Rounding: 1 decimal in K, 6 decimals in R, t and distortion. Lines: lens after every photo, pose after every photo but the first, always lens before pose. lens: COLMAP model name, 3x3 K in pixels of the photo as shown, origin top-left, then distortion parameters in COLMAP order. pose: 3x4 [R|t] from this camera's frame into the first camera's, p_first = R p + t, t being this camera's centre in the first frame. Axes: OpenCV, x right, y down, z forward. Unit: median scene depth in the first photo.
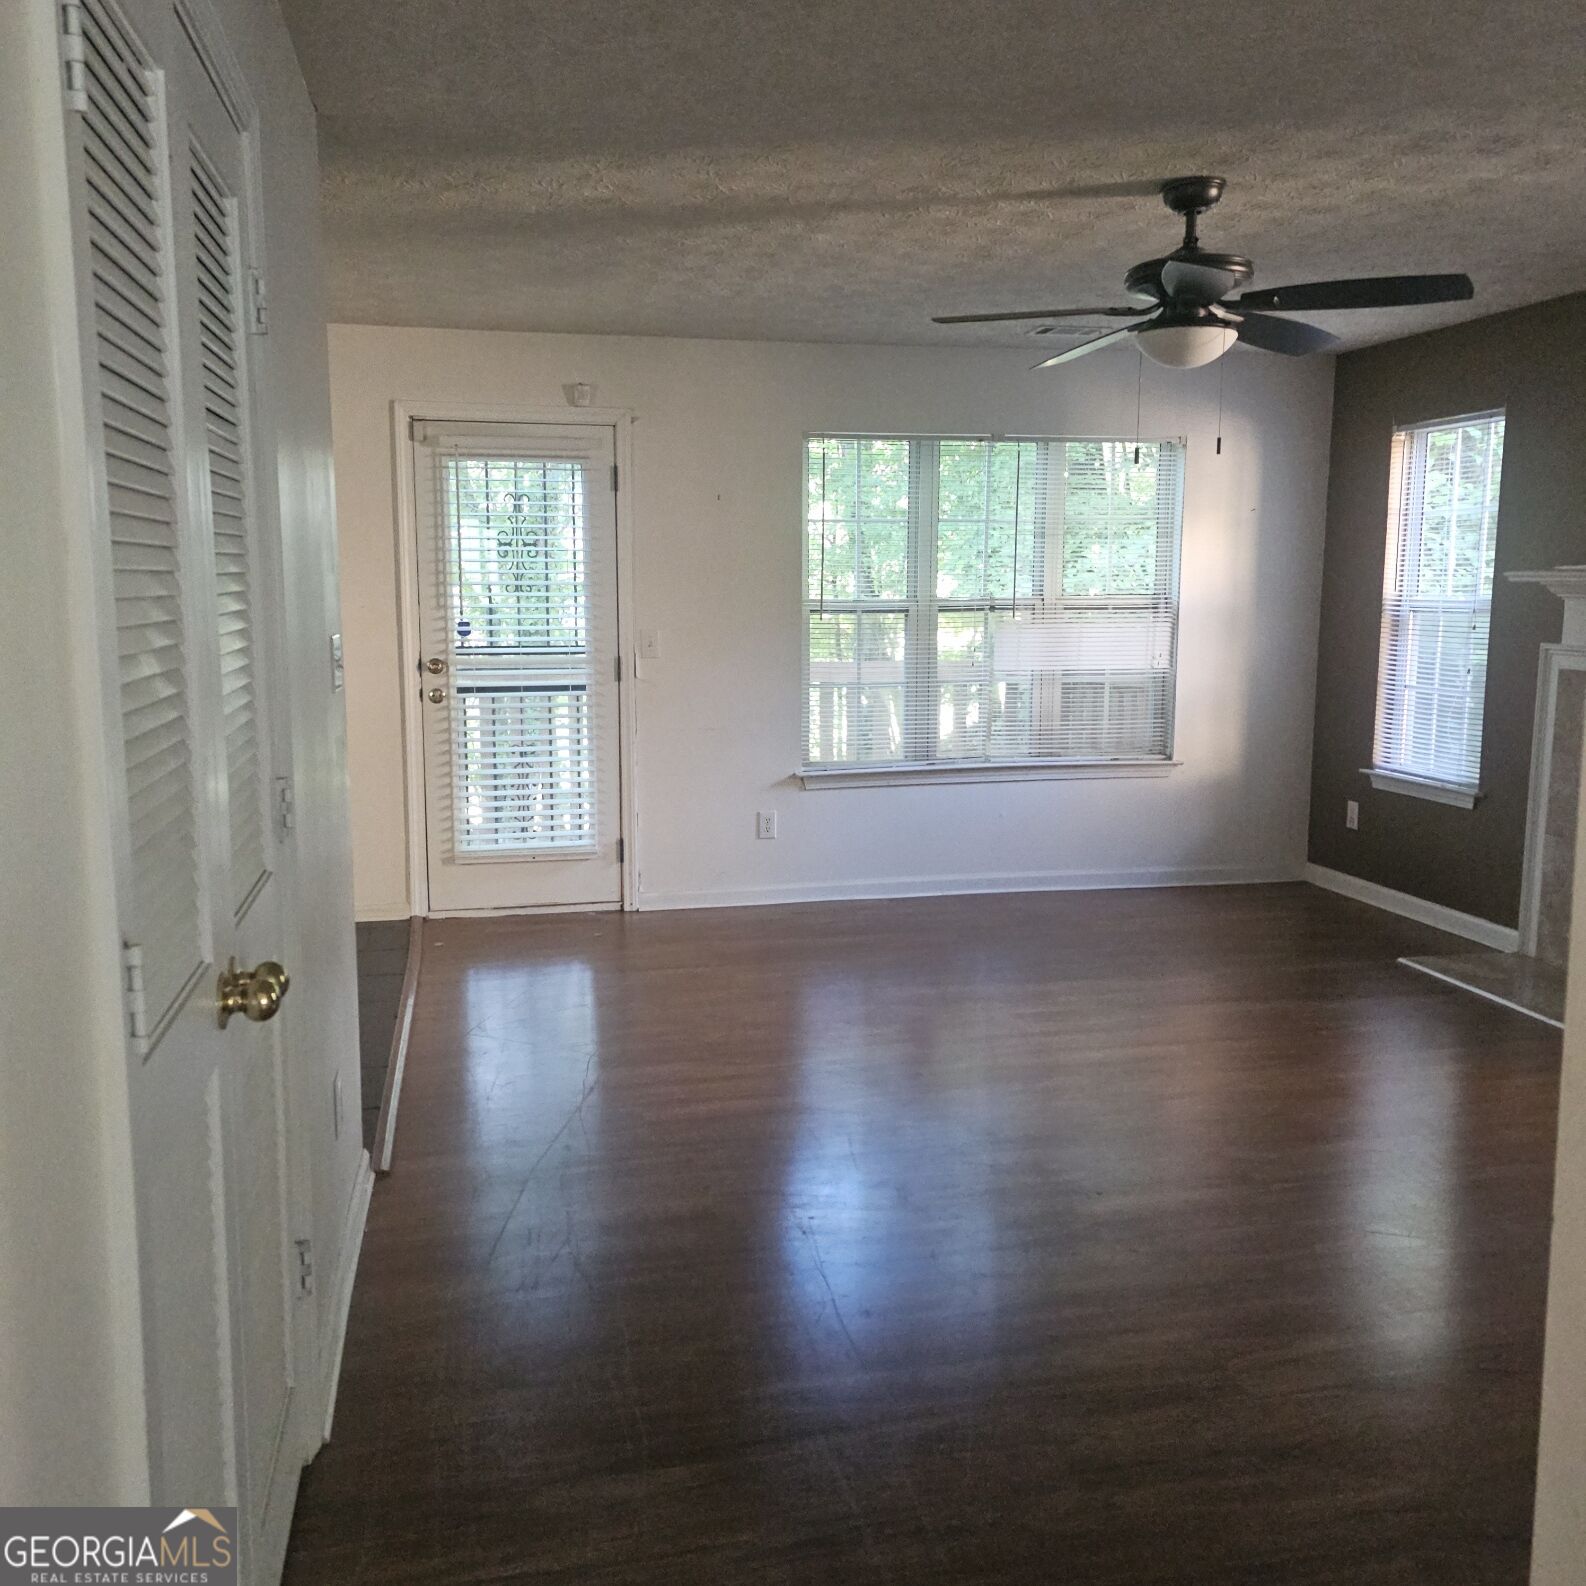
lens RADIAL K [[1411.2, 0, 779.5], [0, 1411.2, 780.7], [0, 0, 1]] dist [0.091244, -0.091021]
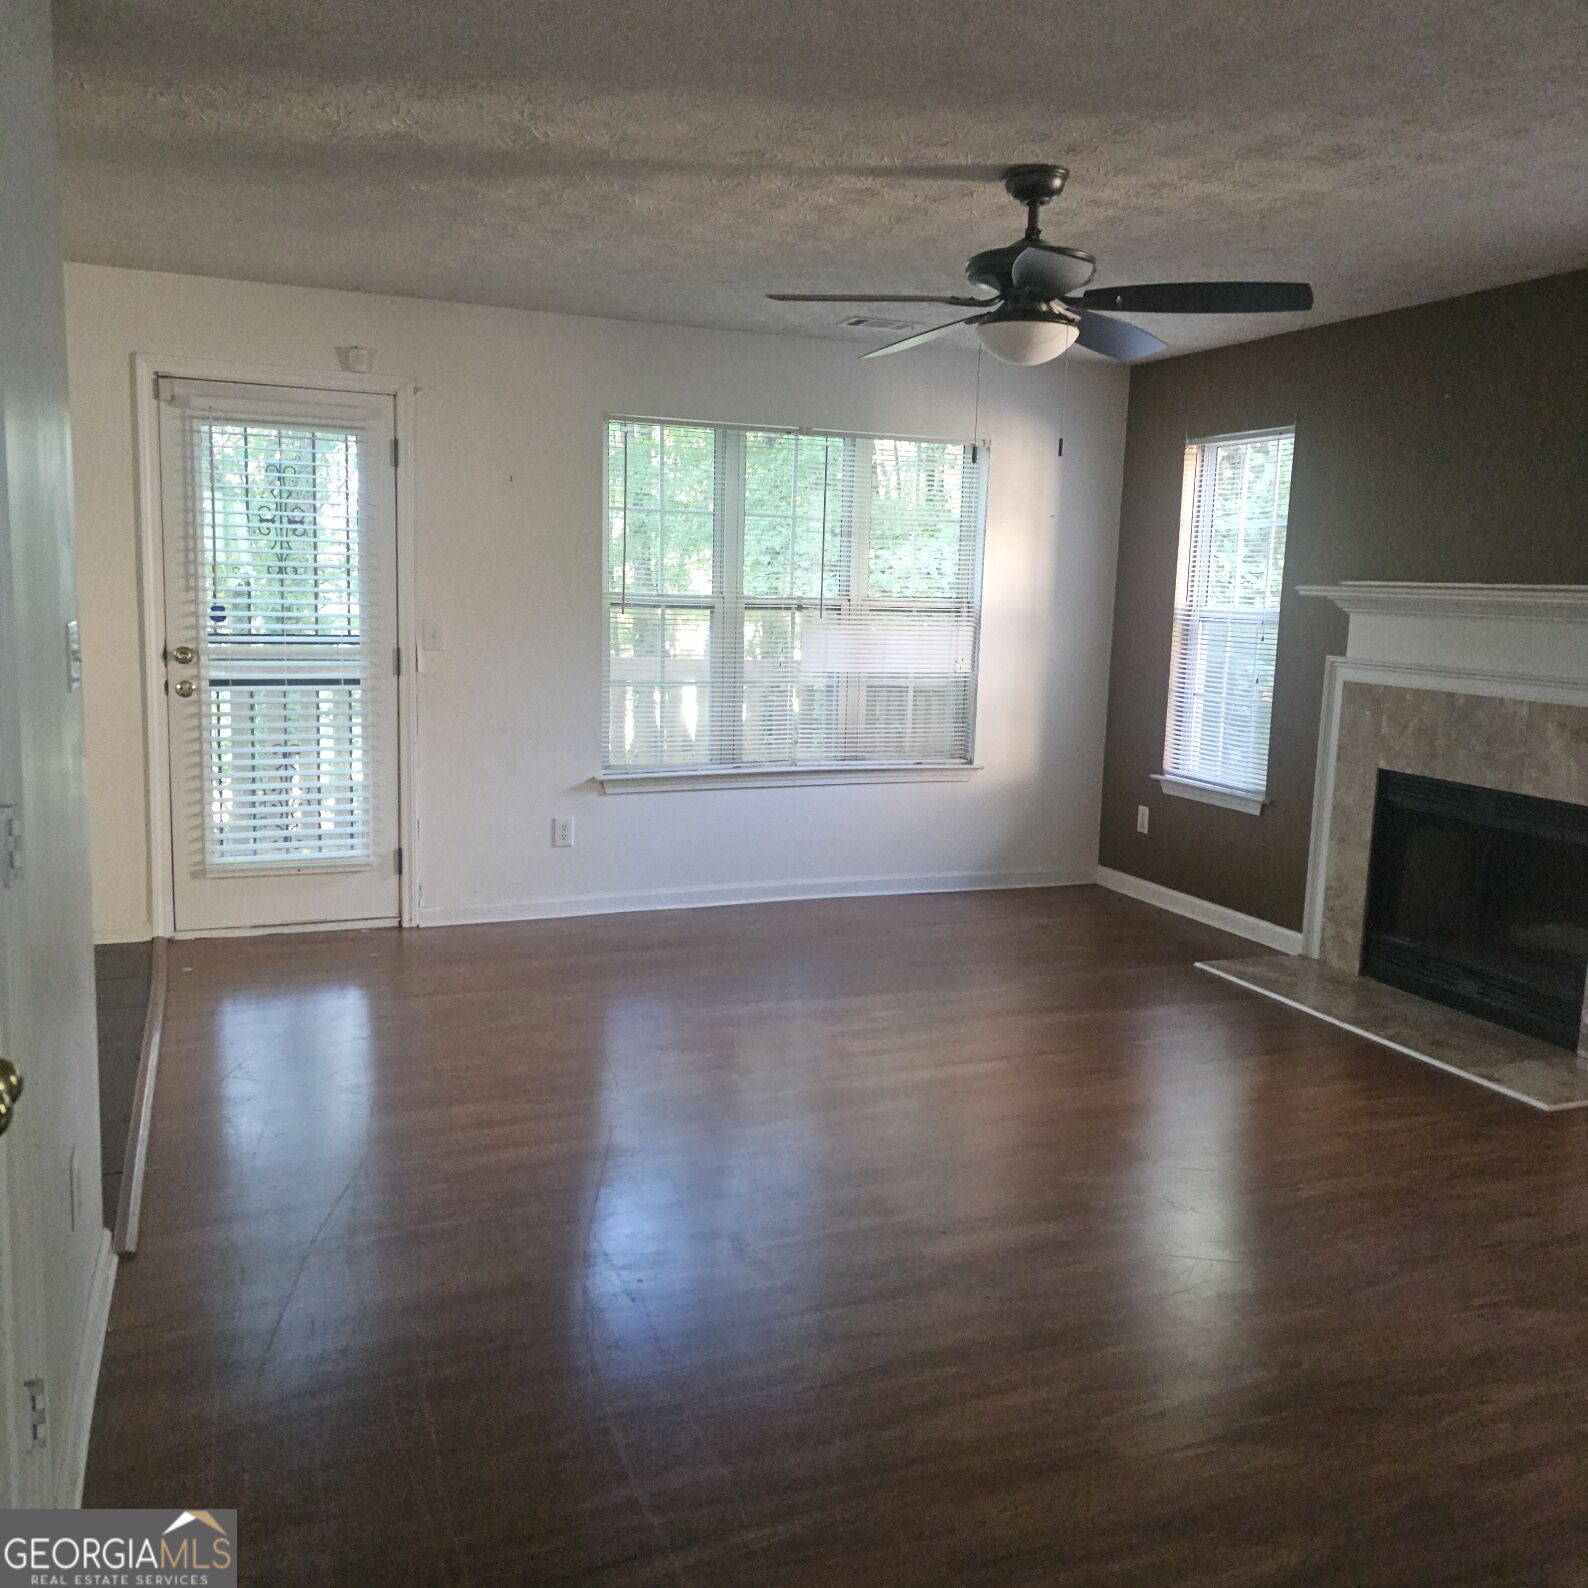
lens RADIAL K [[1413.0, 0, 798.7], [0, 1413.0, 777.9], [0, 0, 1]] dist [0.091244, -0.091021]
pose [[0.984403, 0.003797, 0.175887, -0.022372], [-0.004217, 0.999989, 0.002017, -0.007858], [-0.175877, -0.002727, 0.984408, 0.052800]]
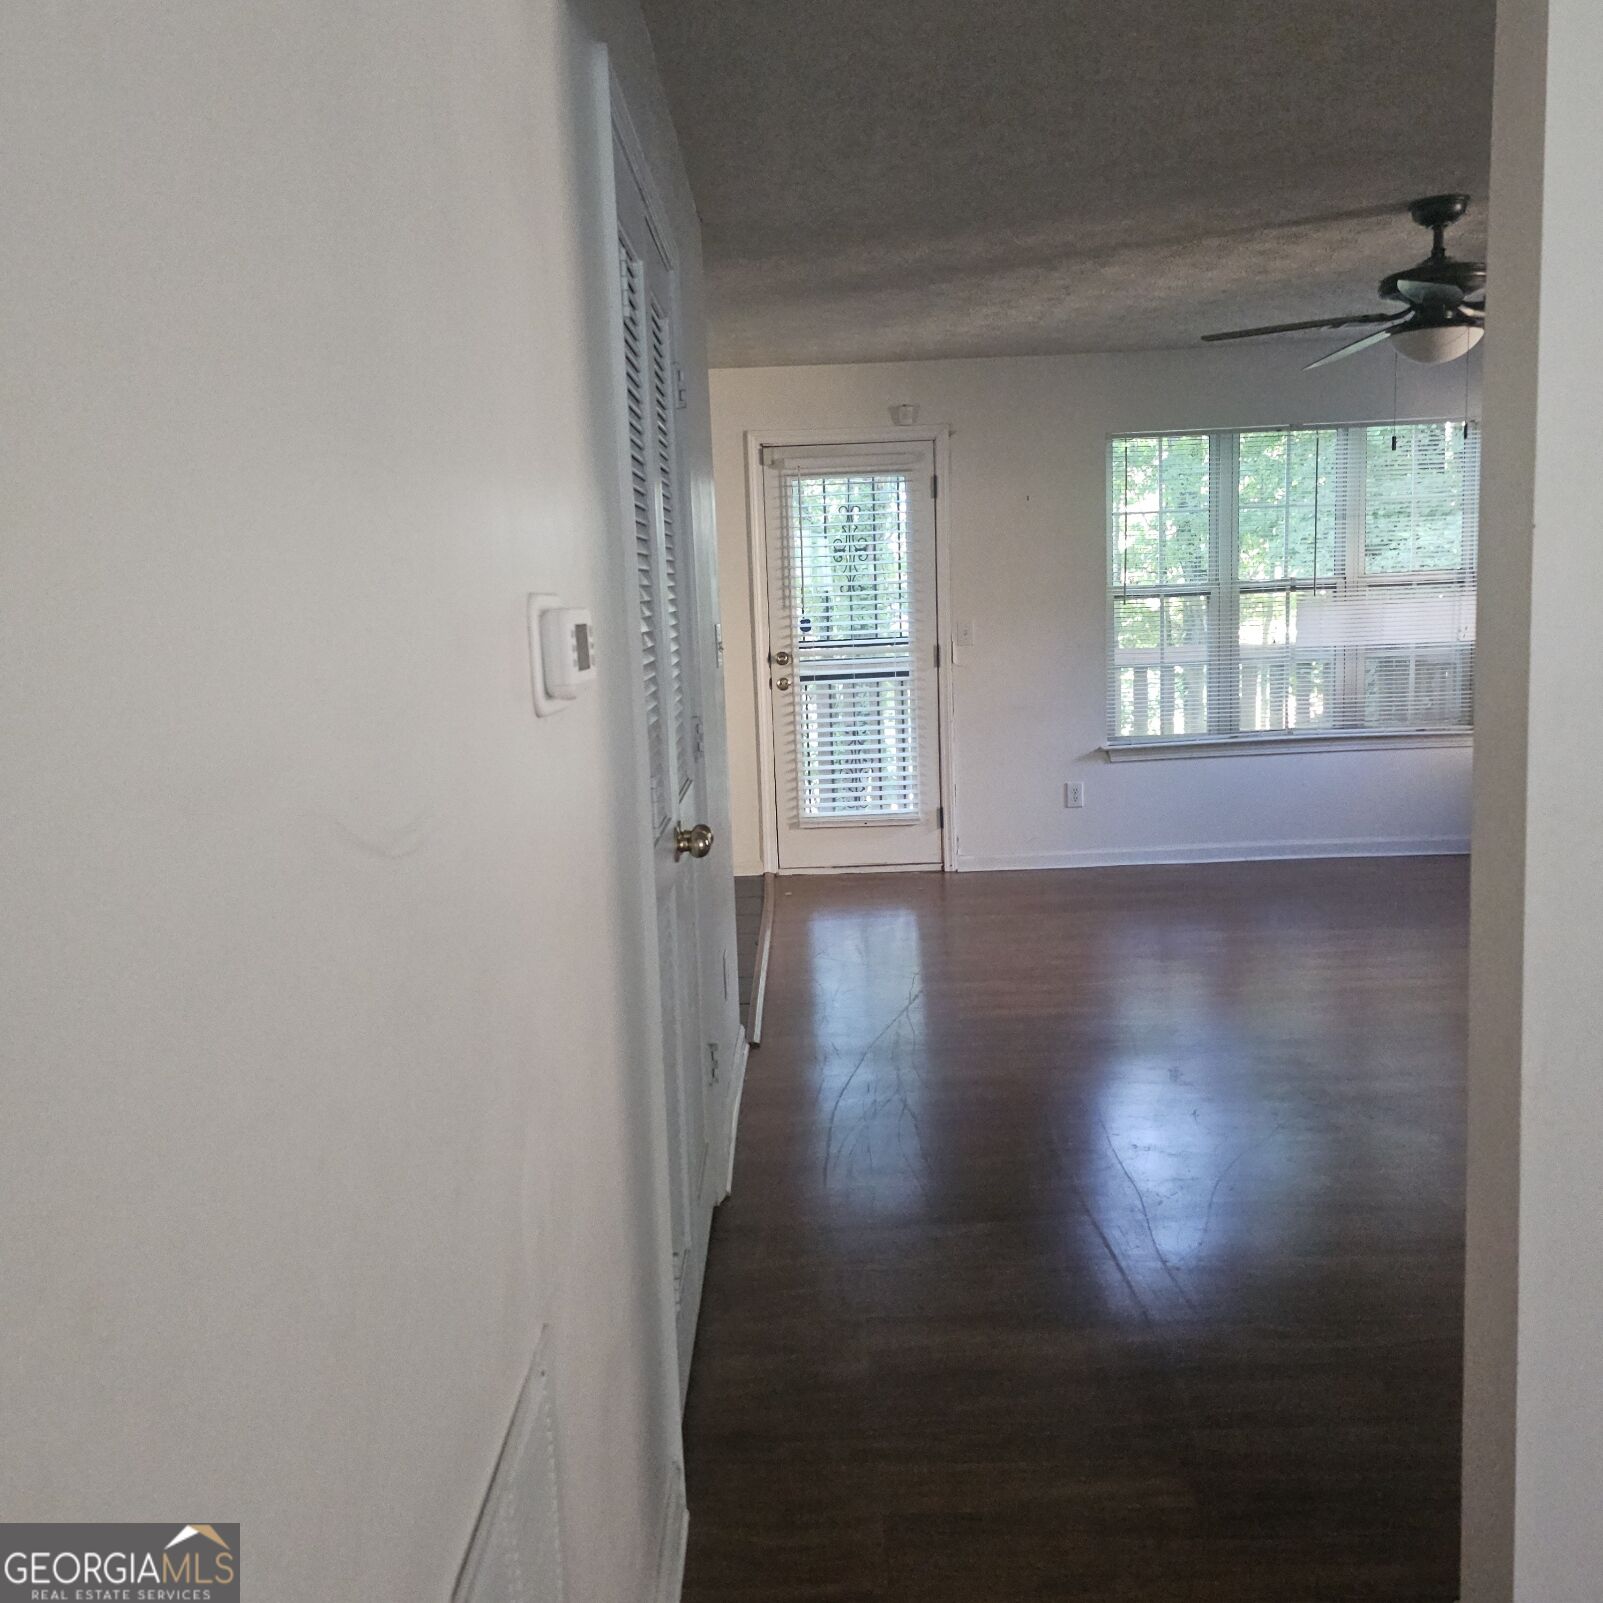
lens RADIAL K [[1426.3, 0, 803.8], [0, 1426.3, 801.7], [0, 0, 1]] dist [0.091244, -0.091021]
pose [[0.977133, -0.006798, -0.212521, 0.024405], [0.009002, 0.999915, 0.009402, 0.027496], [0.212439, -0.011100, 0.977111, -0.149828]]
